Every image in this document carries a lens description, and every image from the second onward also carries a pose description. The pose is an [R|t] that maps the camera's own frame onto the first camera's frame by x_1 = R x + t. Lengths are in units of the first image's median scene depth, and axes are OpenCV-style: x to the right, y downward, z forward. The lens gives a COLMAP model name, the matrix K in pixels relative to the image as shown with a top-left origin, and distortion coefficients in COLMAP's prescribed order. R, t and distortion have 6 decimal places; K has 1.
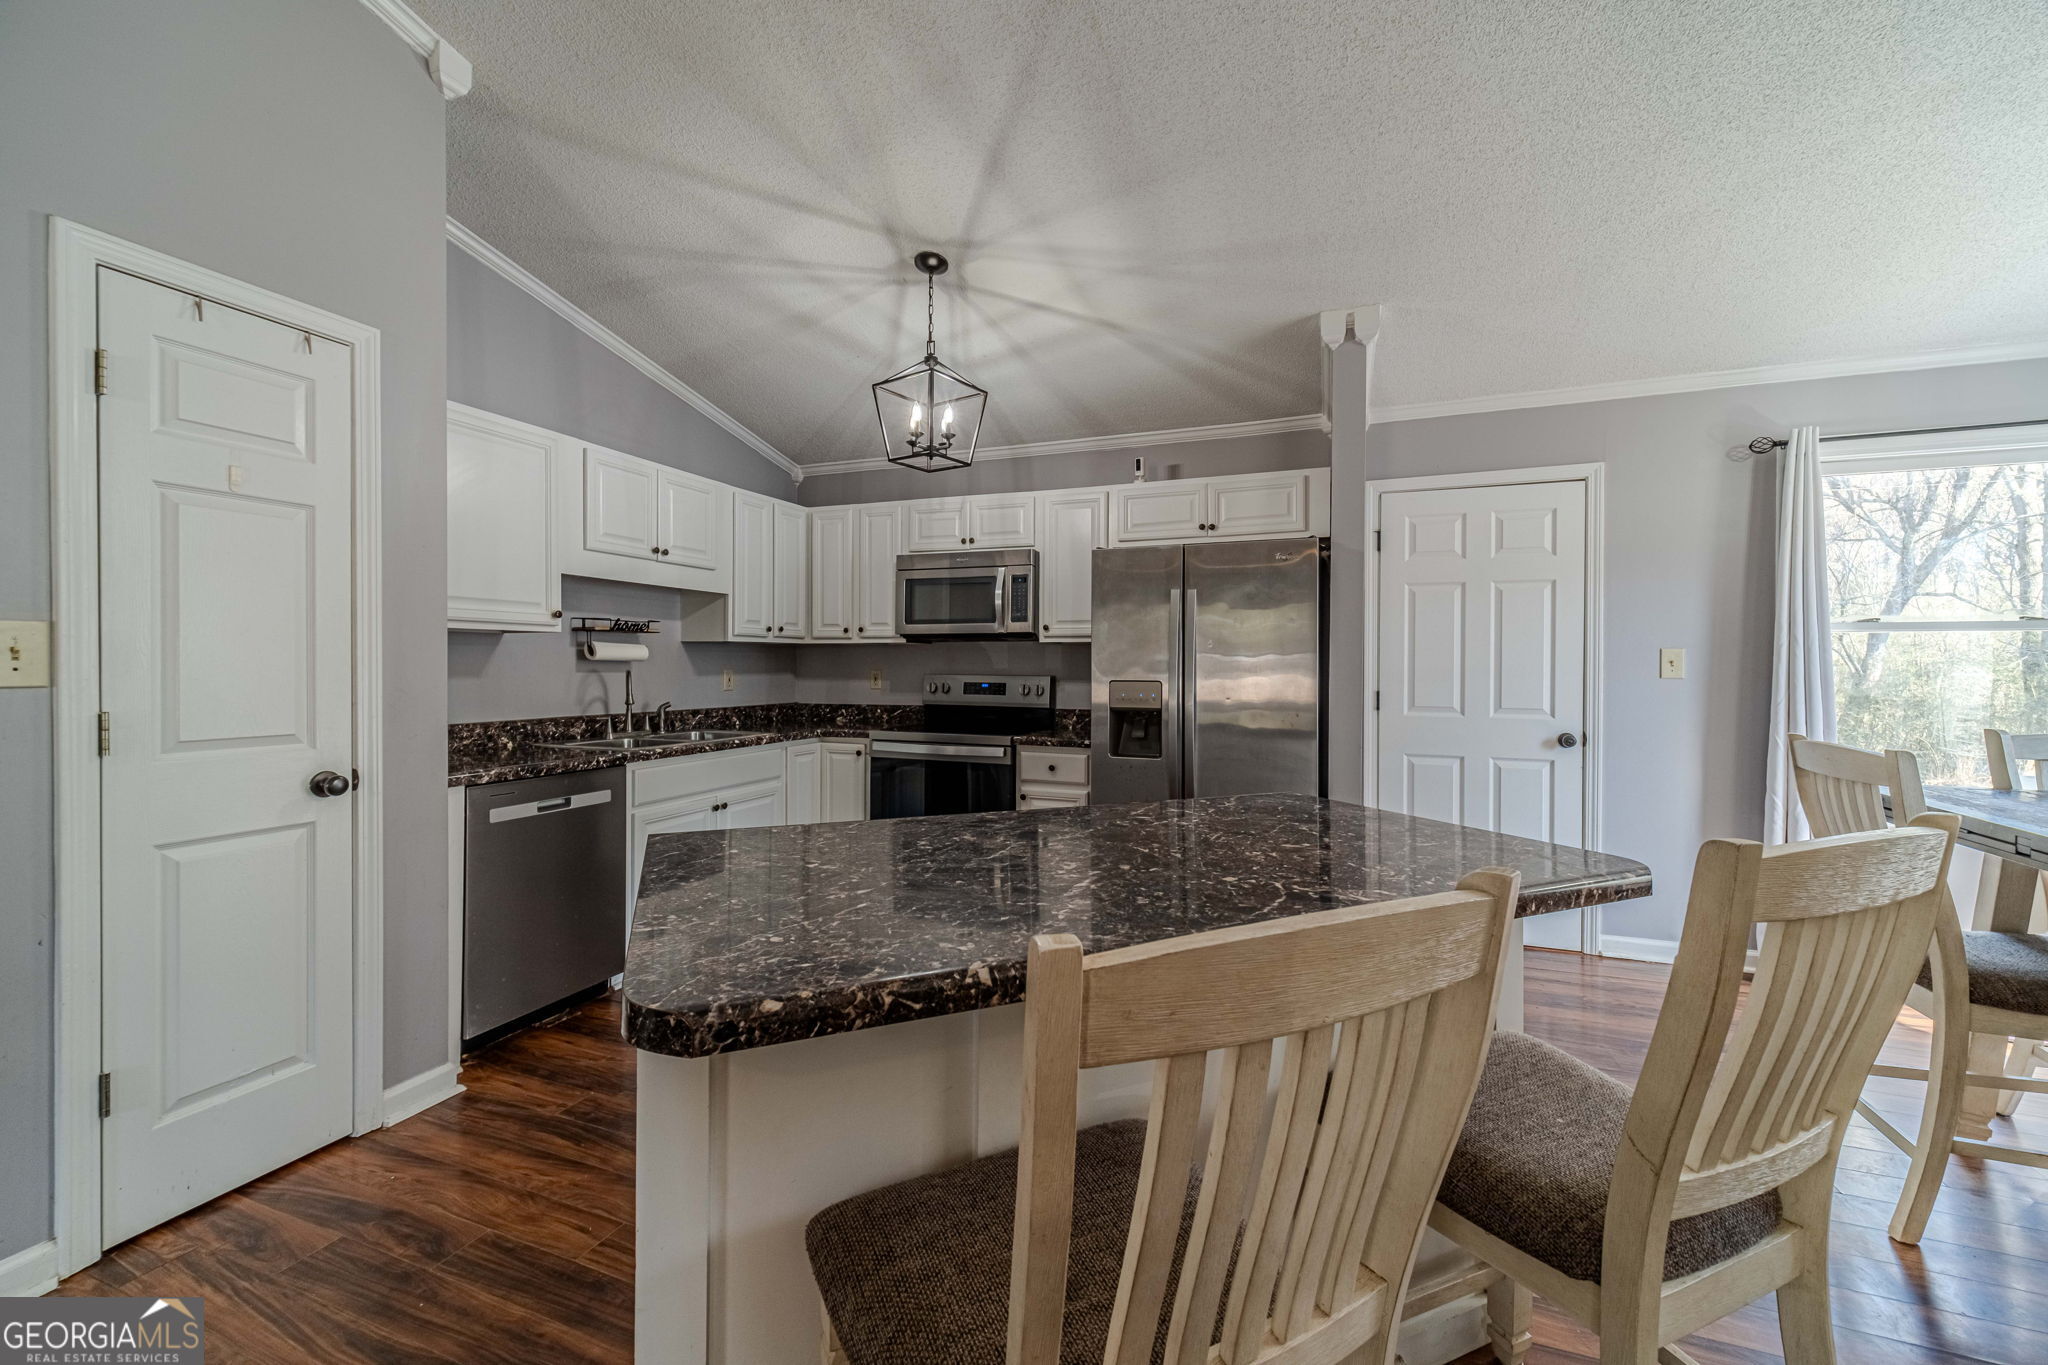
lens RADIAL K [[803.0, 0, 1019.8], [0, 803.0, 672.2], [0, 0, 1]] dist [0.003314, -0.000267]
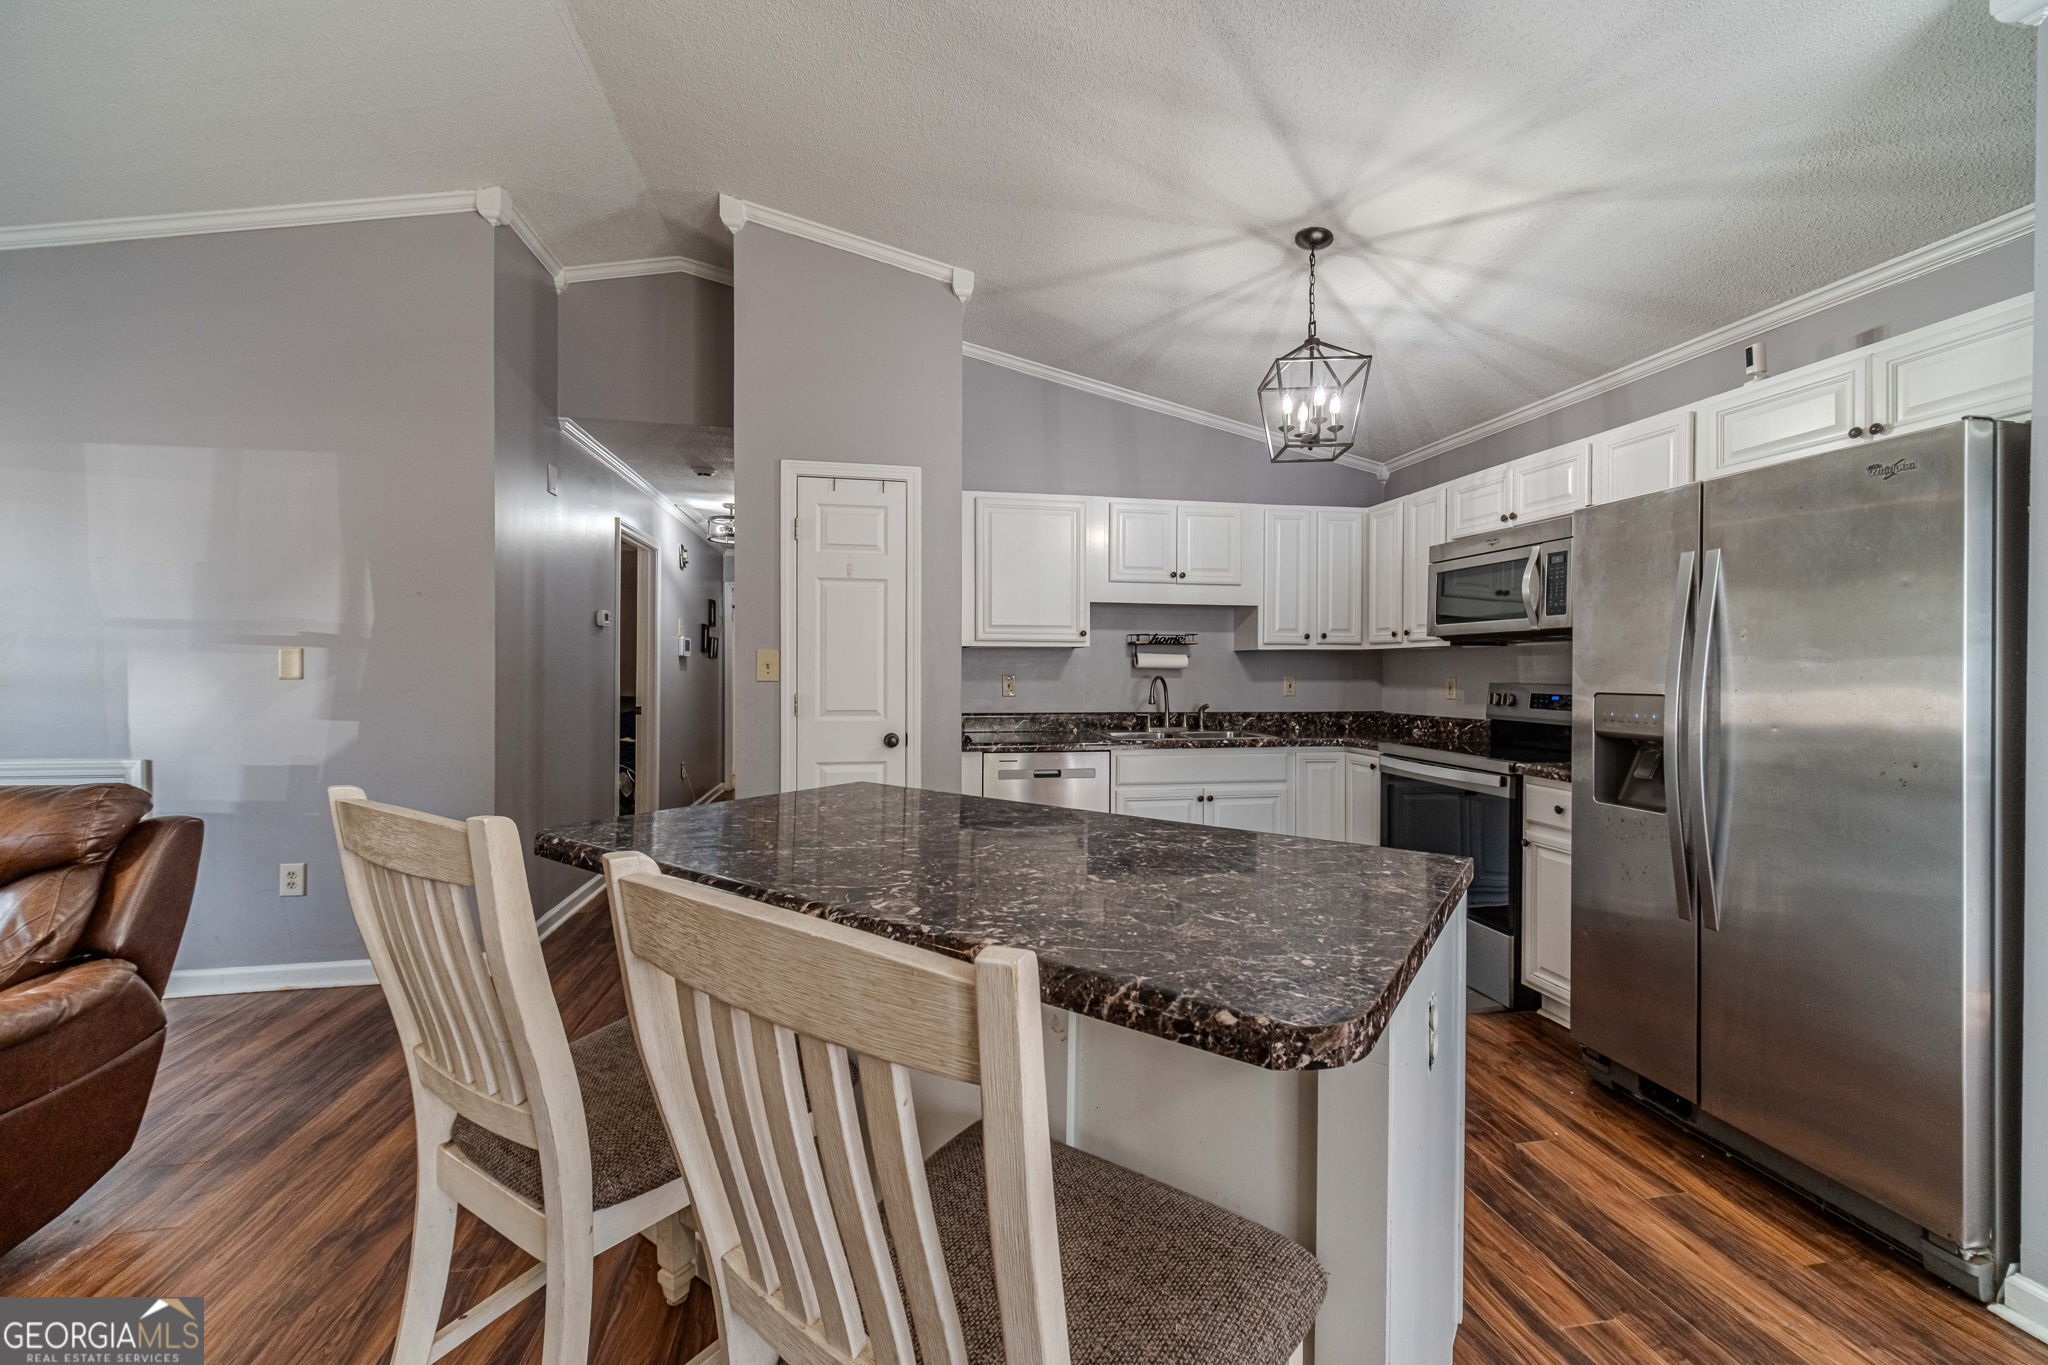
lens RADIAL K [[803.0, 0, 1028.4], [0, 803.0, 677.1], [0, 0, 1]] dist [0.003314, -0.000267]
pose [[0.526849, 0.004565, -0.849947, 0.405808], [-0.009499, 0.999955, -0.000517, 0.001657], [0.849906, 0.008346, 0.526869, 0.186758]]
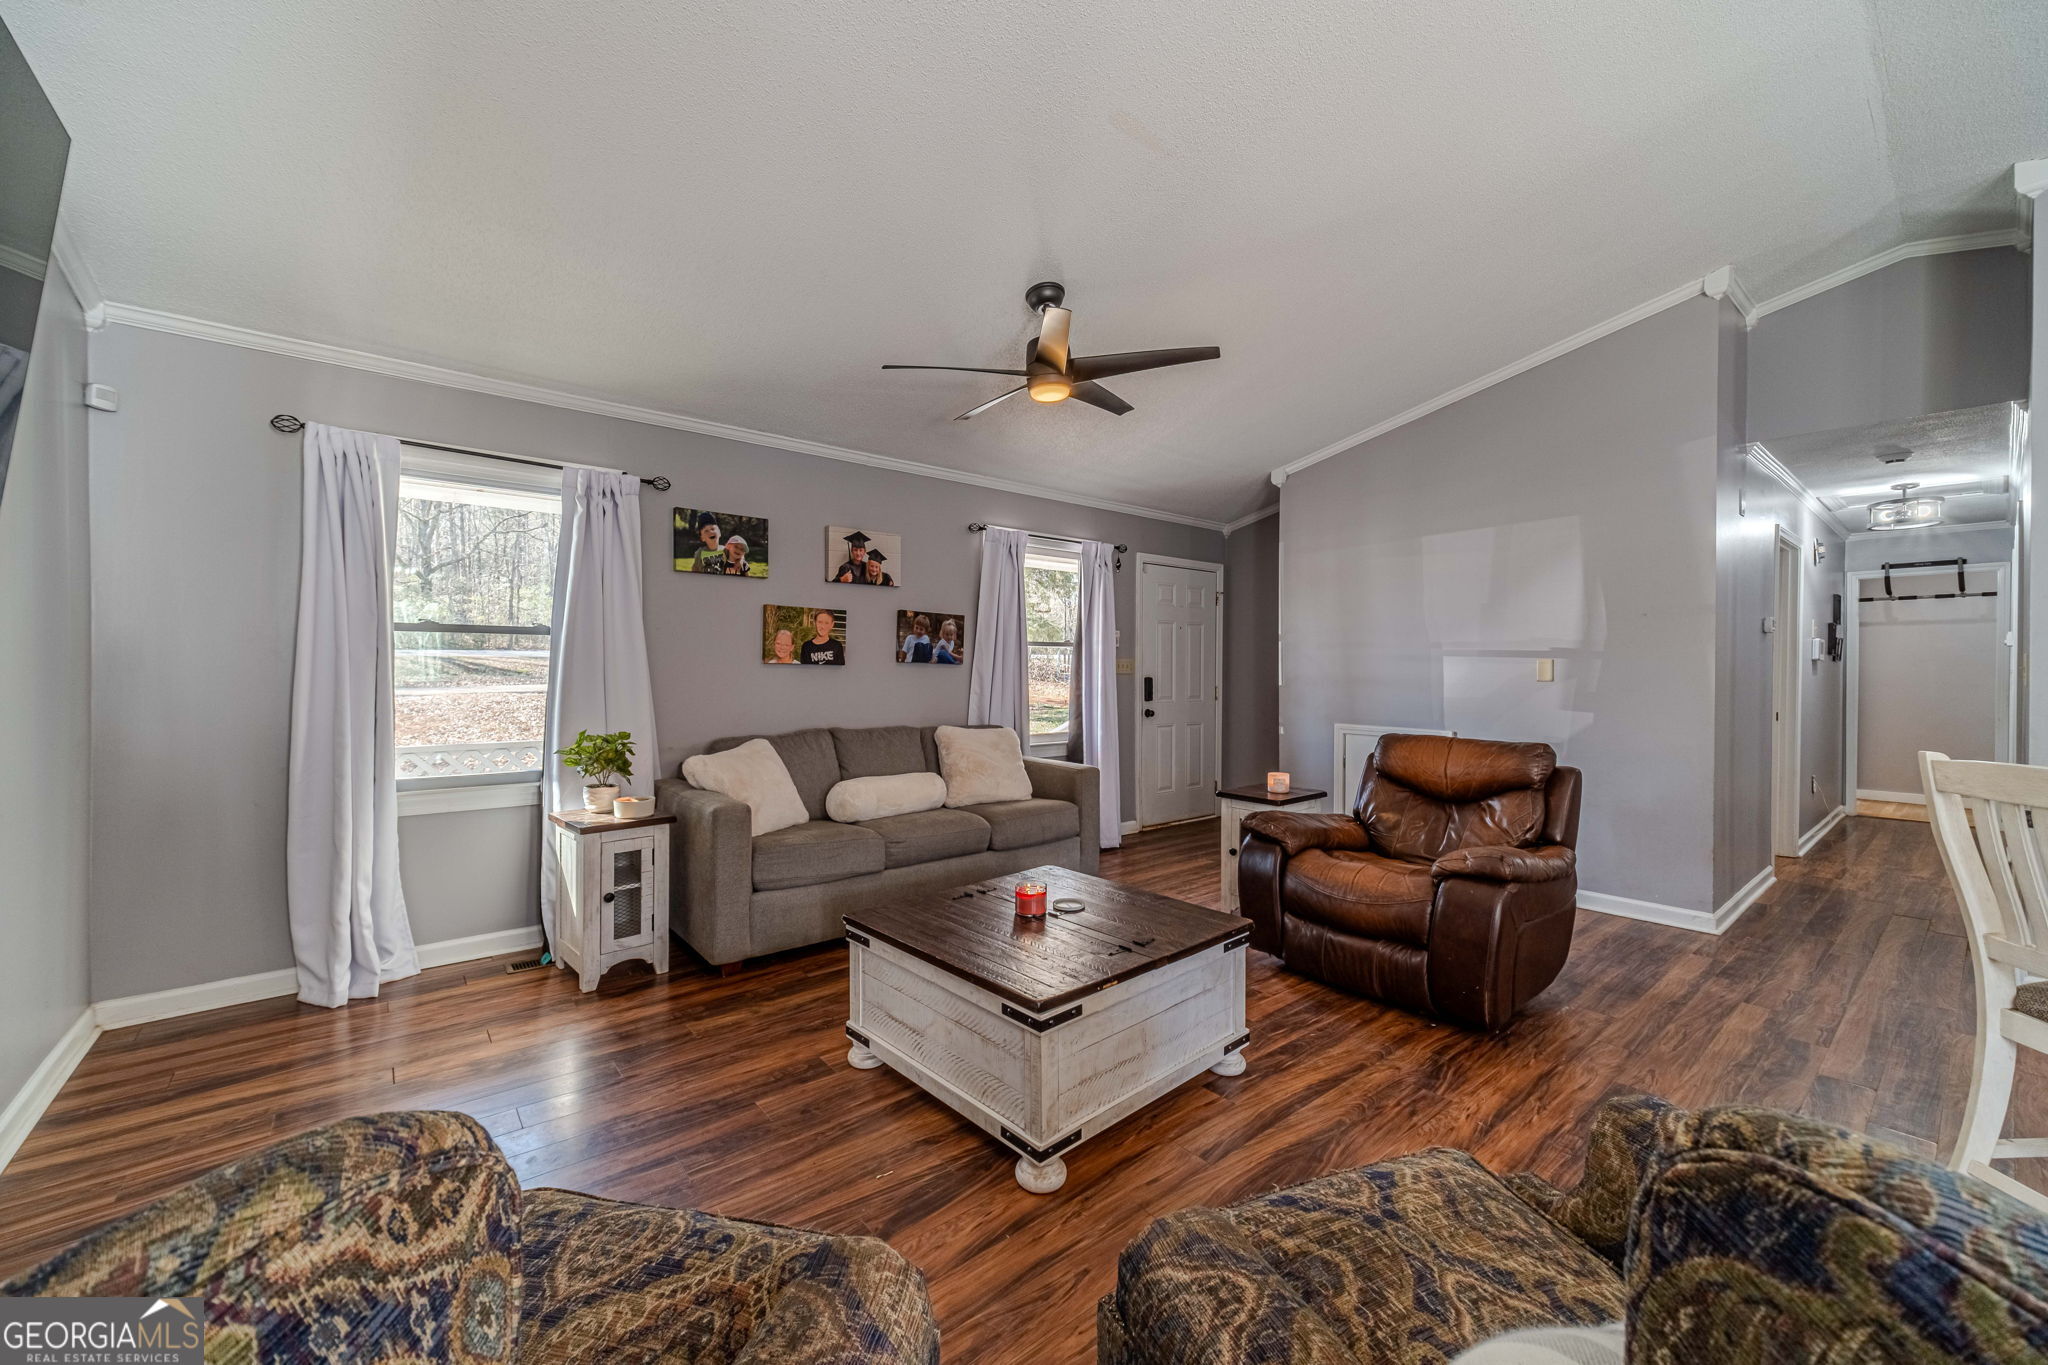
lens RADIAL K [[803.0, 0, 1031.9], [0, 803.0, 670.1], [0, 0, 1]] dist [0.003314, -0.000267]
pose [[-0.493751, -0.006722, -0.869577, 0.687708], [-0.013899, 0.999903, 0.000162, 0.005155], [0.869492, 0.012166, -0.493797, -0.101330]]
